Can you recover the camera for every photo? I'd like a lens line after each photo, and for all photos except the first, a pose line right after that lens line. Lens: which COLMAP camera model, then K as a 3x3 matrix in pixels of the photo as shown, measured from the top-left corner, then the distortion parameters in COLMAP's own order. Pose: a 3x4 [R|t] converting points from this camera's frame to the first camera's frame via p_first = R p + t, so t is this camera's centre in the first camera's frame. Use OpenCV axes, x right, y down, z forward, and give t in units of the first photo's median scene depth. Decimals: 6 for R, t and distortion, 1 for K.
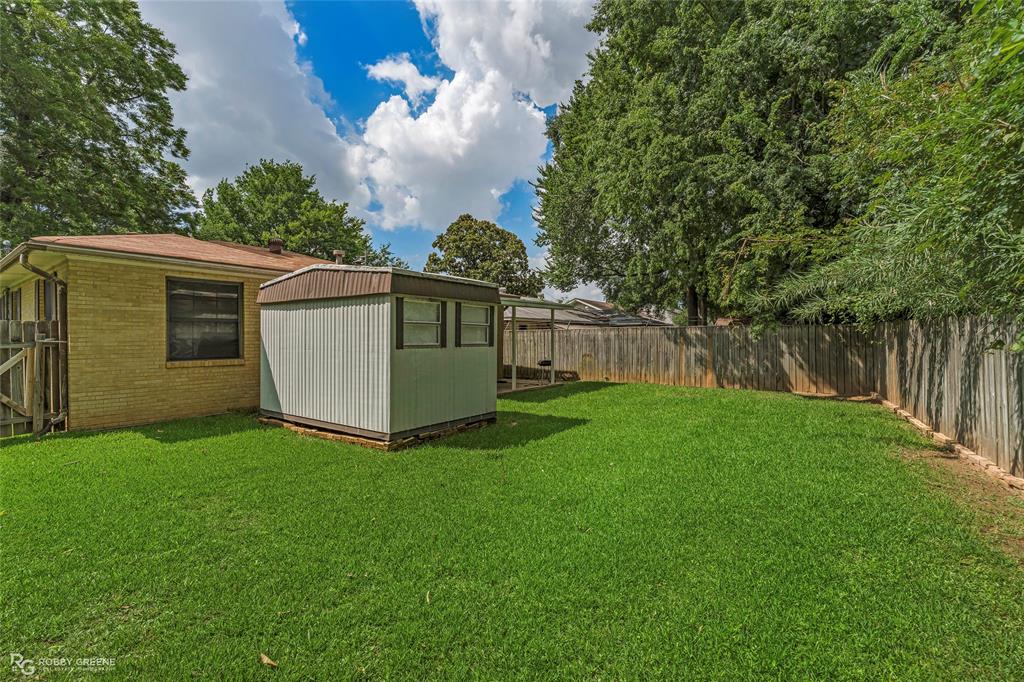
lens RADIAL K [[465.9, 0, 513.4], [0, 465.9, 335.9], [0, 0, 1]] dist [-0.006087, 0.002053]
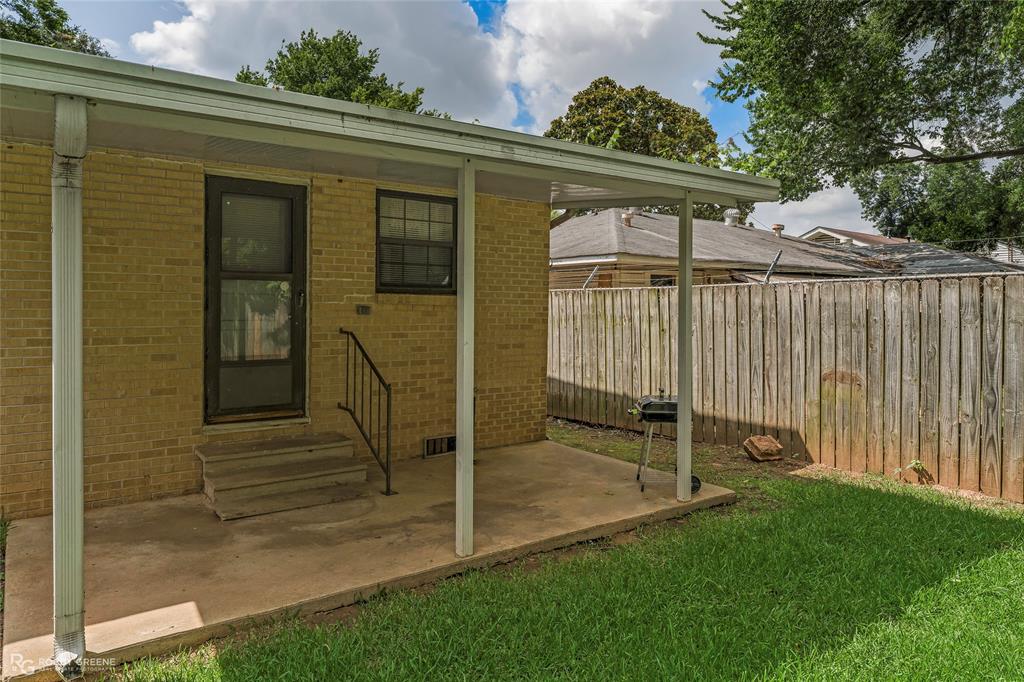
lens RADIAL K [[688.8, 0, 514.2], [0, 688.8, 304.2], [0, 0, 1]] dist [0.003114, 0.000151]
pose [[0.956895, 0.003357, -0.290414, 0.049357], [-0.002809, 0.999993, 0.002304, -0.001098], [0.290420, -0.001389, 0.956898, 0.295319]]
